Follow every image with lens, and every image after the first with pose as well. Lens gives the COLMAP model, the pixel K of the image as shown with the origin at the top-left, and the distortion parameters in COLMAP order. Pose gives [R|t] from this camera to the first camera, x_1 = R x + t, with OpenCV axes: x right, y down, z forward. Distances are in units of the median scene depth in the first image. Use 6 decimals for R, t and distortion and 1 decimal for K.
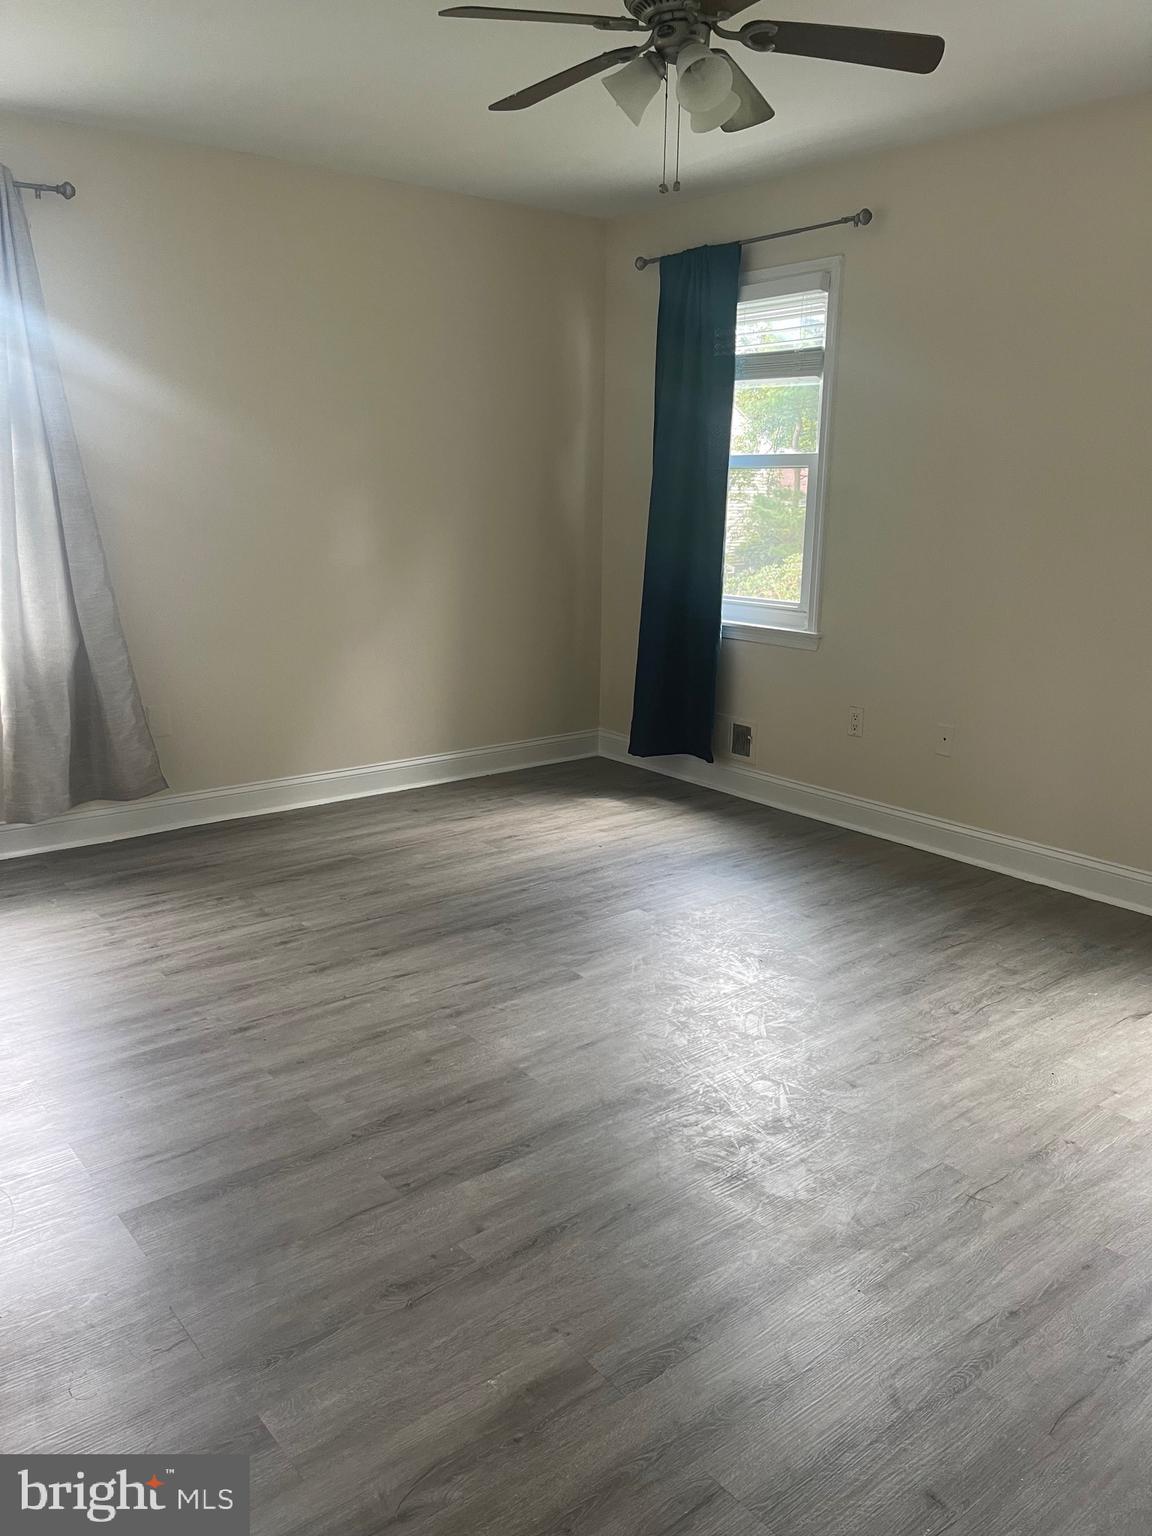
lens RADIAL K [[1161.8, 0, 575.2], [0, 1161.8, 781.3], [0, 0, 1]] dist [0.057925, -0.085845]
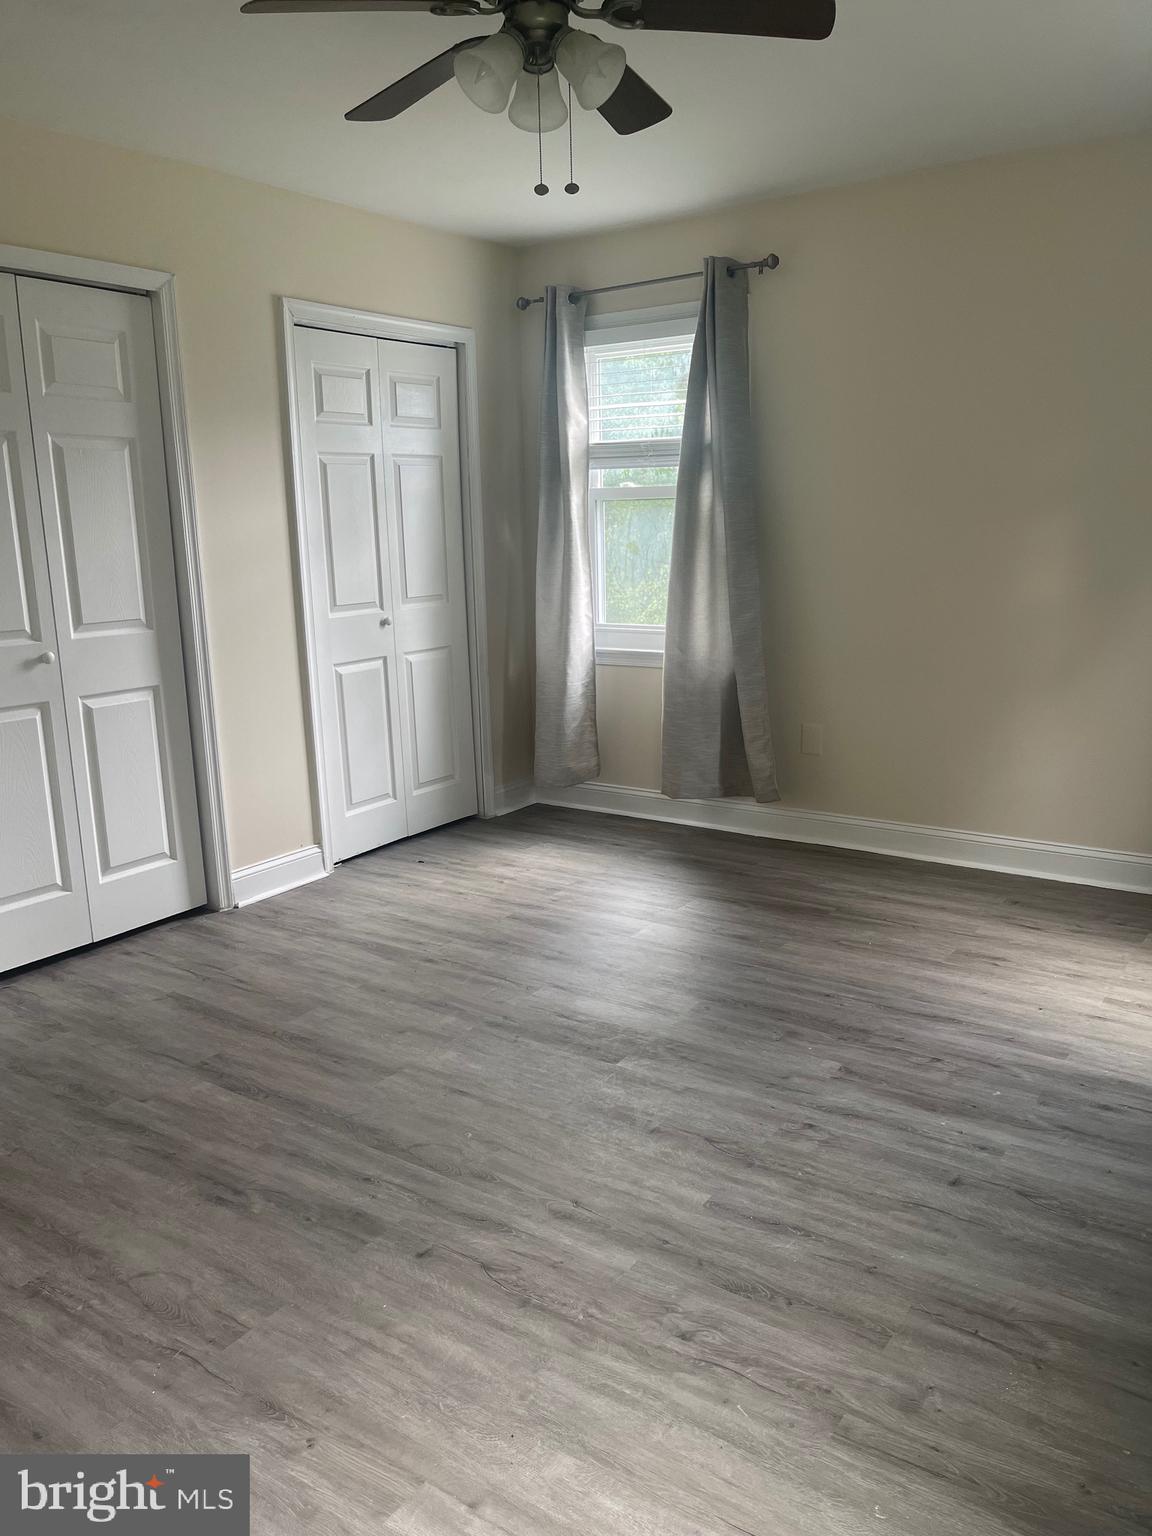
lens RADIAL K [[1161.8, 0, 576.8], [0, 1161.8, 773.4], [0, 0, 1]] dist [0.057925, -0.085845]
pose [[0.273201, 0.190896, -0.942825, 0.889929], [-0.206569, 0.968890, 0.136316, -0.184027], [0.939516, 0.157517, 0.304135, 0.727898]]
